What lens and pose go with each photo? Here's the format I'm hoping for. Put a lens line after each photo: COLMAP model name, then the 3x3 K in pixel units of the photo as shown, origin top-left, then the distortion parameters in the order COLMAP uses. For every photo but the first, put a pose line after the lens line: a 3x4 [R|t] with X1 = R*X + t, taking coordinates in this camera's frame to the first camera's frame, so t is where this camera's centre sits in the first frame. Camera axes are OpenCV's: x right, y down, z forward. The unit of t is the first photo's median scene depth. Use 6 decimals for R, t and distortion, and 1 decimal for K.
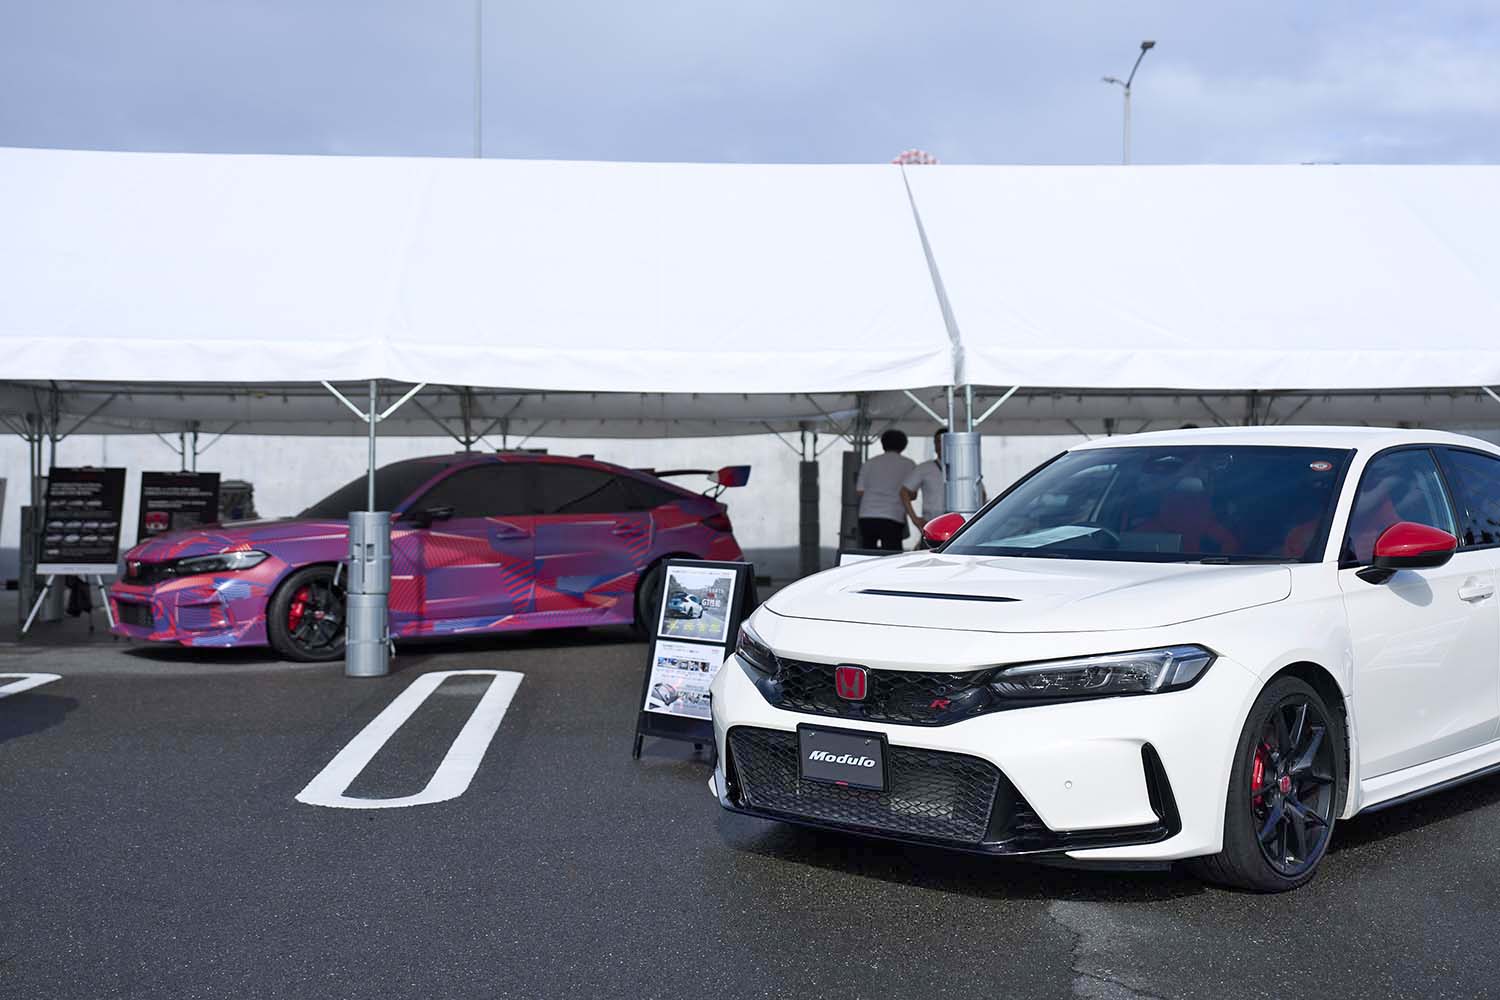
lens RADIAL K [[1864.3, 0, 739.8], [0, 1864.3, 514.6], [0, 0, 1]] dist [0.116011, 0.000000]
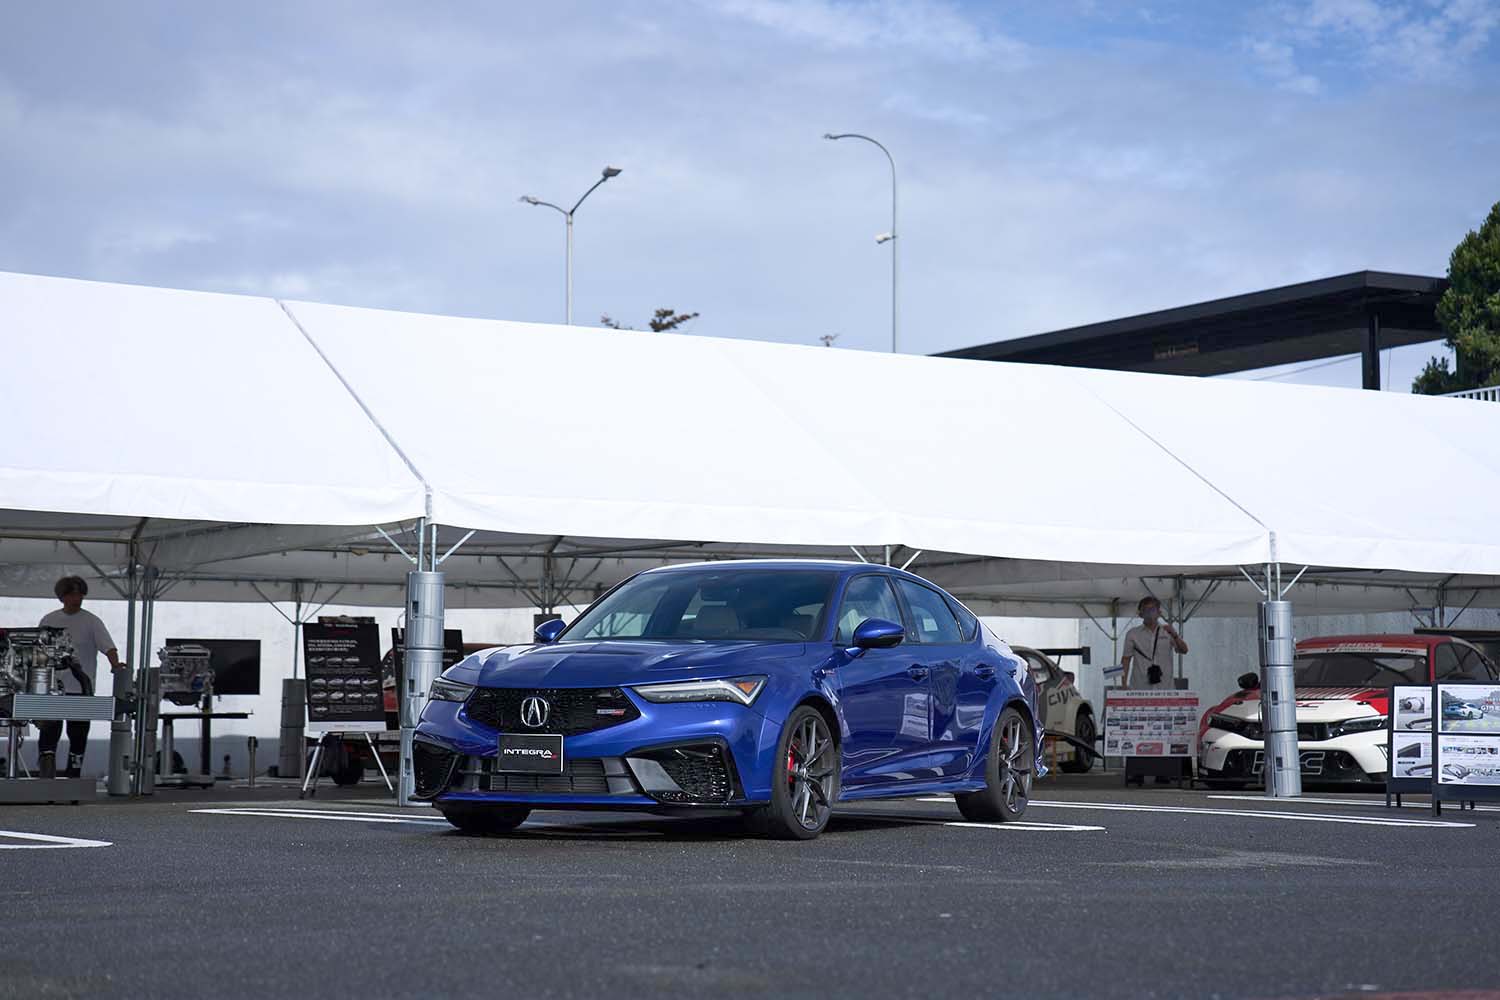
lens RADIAL K [[2780.5, 0, 757.6], [0, 2780.5, 512.7], [0, 0, 1]] dist [0.265139, 0.000000]
pose [[0.879607, 0.034575, 0.474443, -0.856938], [0.006076, 0.996457, -0.083881, 0.041426], [-0.475662, 0.076665, 0.876281, -0.383631]]
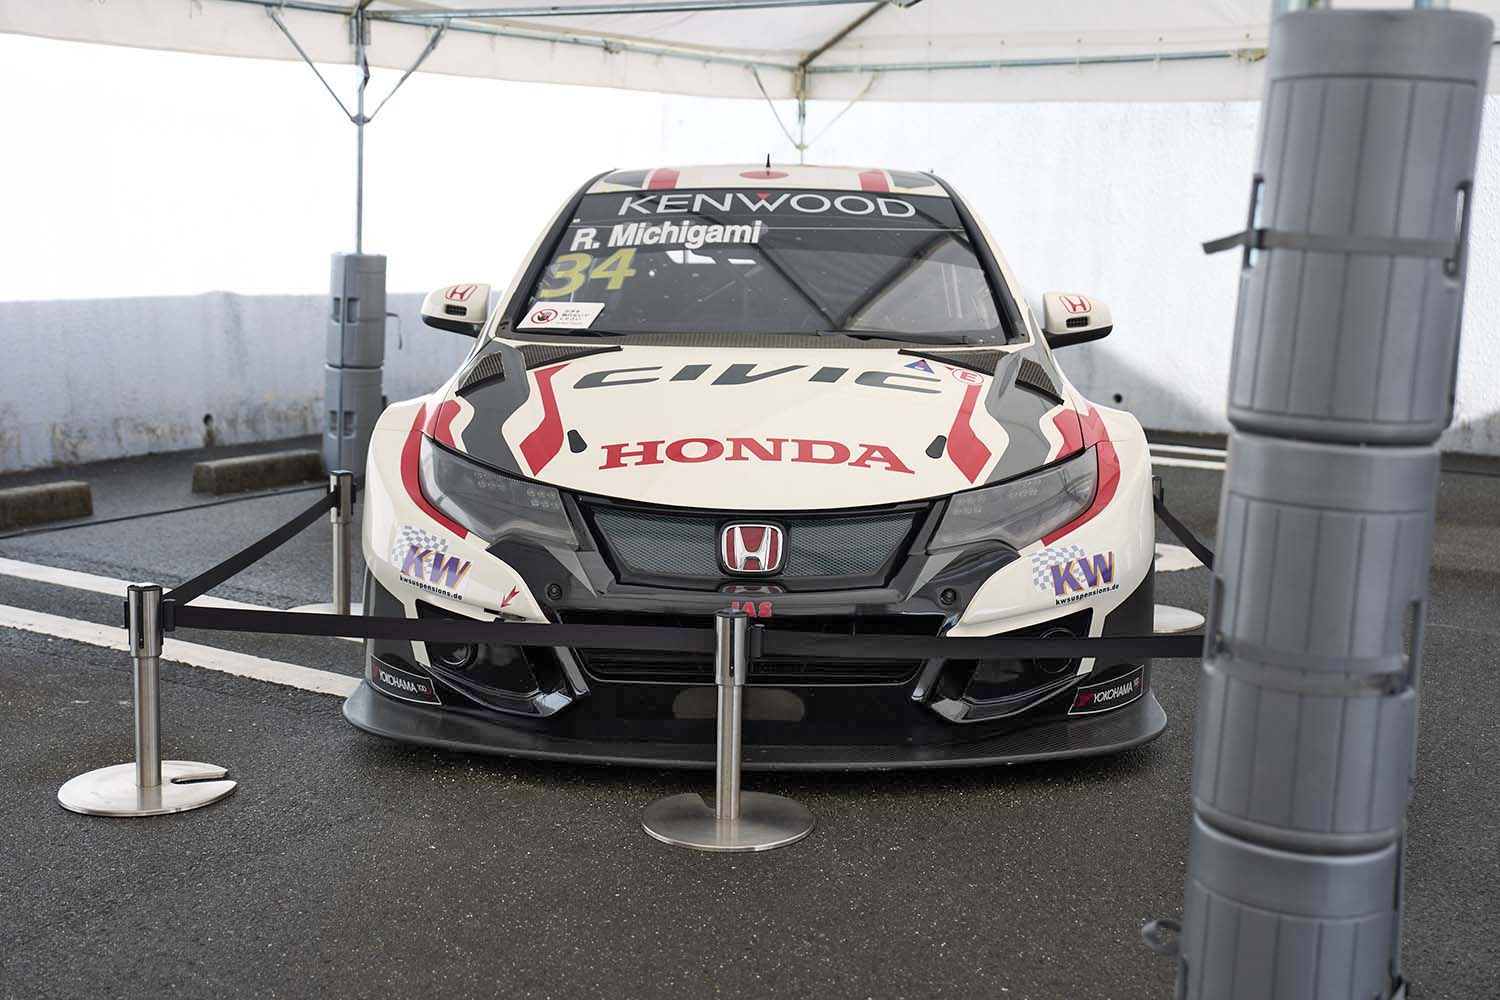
lens RADIAL K [[1864.3, 0, 750.1], [0, 1864.3, 496.5], [0, 0, 1]] dist [0.116011, 0.000000]
pose [[0.610749, -0.116889, 0.783149, -0.075370], [-0.004830, 0.988476, 0.151302, -0.024326], [-0.791809, -0.096191, 0.603146, 1.128202]]
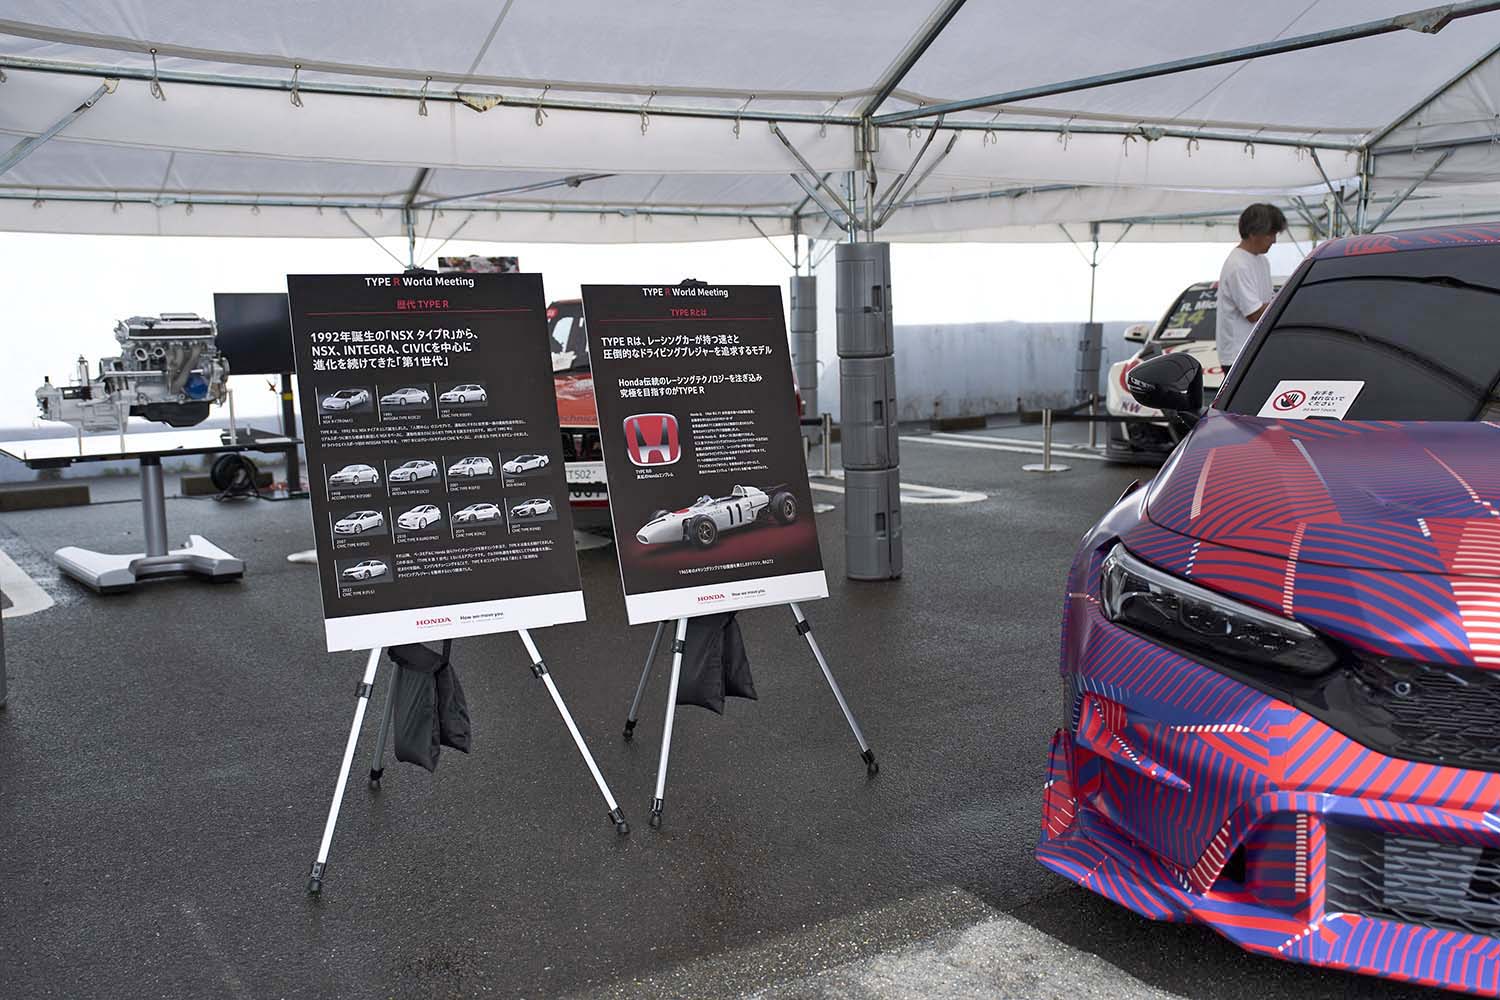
lens RADIAL K [[1461.3, 0, 750.0], [0, 1461.3, 502.8], [0, 0, 1]] dist [0.053213, 0.000000]
pose [[0.869356, -0.083377, 0.487102, -0.421442], [0.027135, 0.992231, 0.121411, -0.016142], [-0.493440, -0.092332, 0.864865, 0.780646]]
